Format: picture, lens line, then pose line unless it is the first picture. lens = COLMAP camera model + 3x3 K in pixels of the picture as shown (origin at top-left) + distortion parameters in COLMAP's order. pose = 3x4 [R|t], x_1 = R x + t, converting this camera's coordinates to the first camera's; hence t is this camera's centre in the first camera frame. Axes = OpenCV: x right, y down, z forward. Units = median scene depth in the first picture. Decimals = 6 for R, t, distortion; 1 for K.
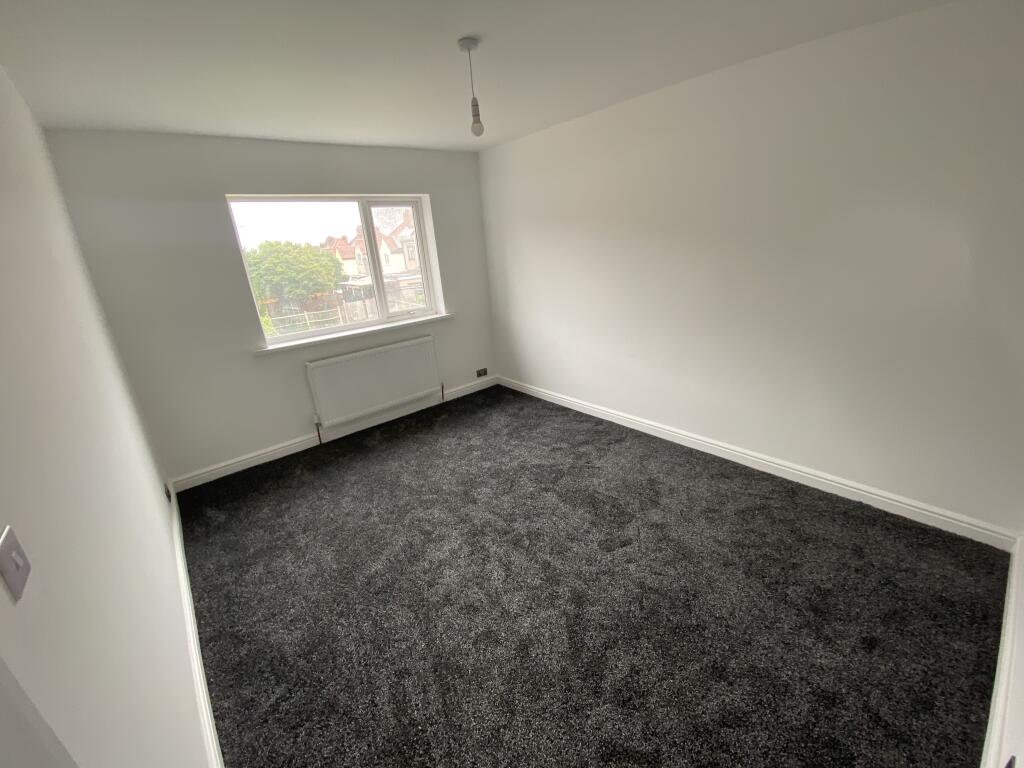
lens RADIAL K [[420.2, 0, 516.3], [0, 420.2, 384.2], [0, 0, 1]] dist [0.012814, -0.004286]
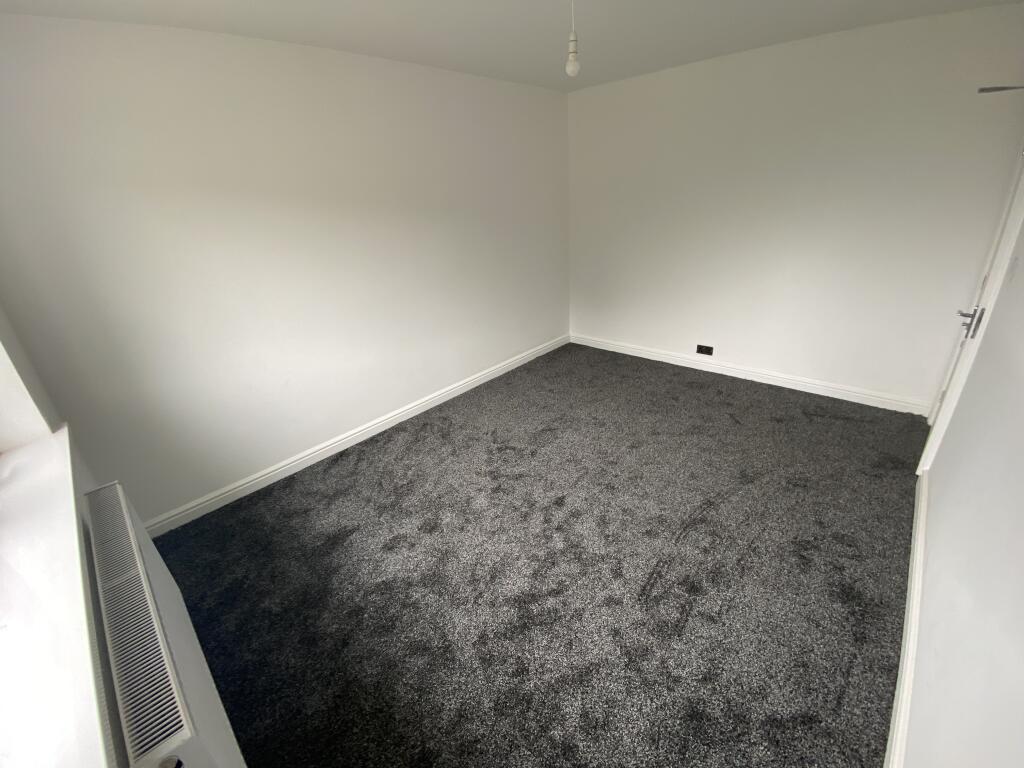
lens RADIAL K [[420.2, 0, 515.0], [0, 420.2, 383.7], [0, 0, 1]] dist [0.012814, -0.004286]
pose [[-0.116812, -0.328284, 0.937328, -0.751568], [0.394226, 0.850924, 0.347152, -0.240021], [-0.911559, 0.410071, 0.030020, 0.871842]]
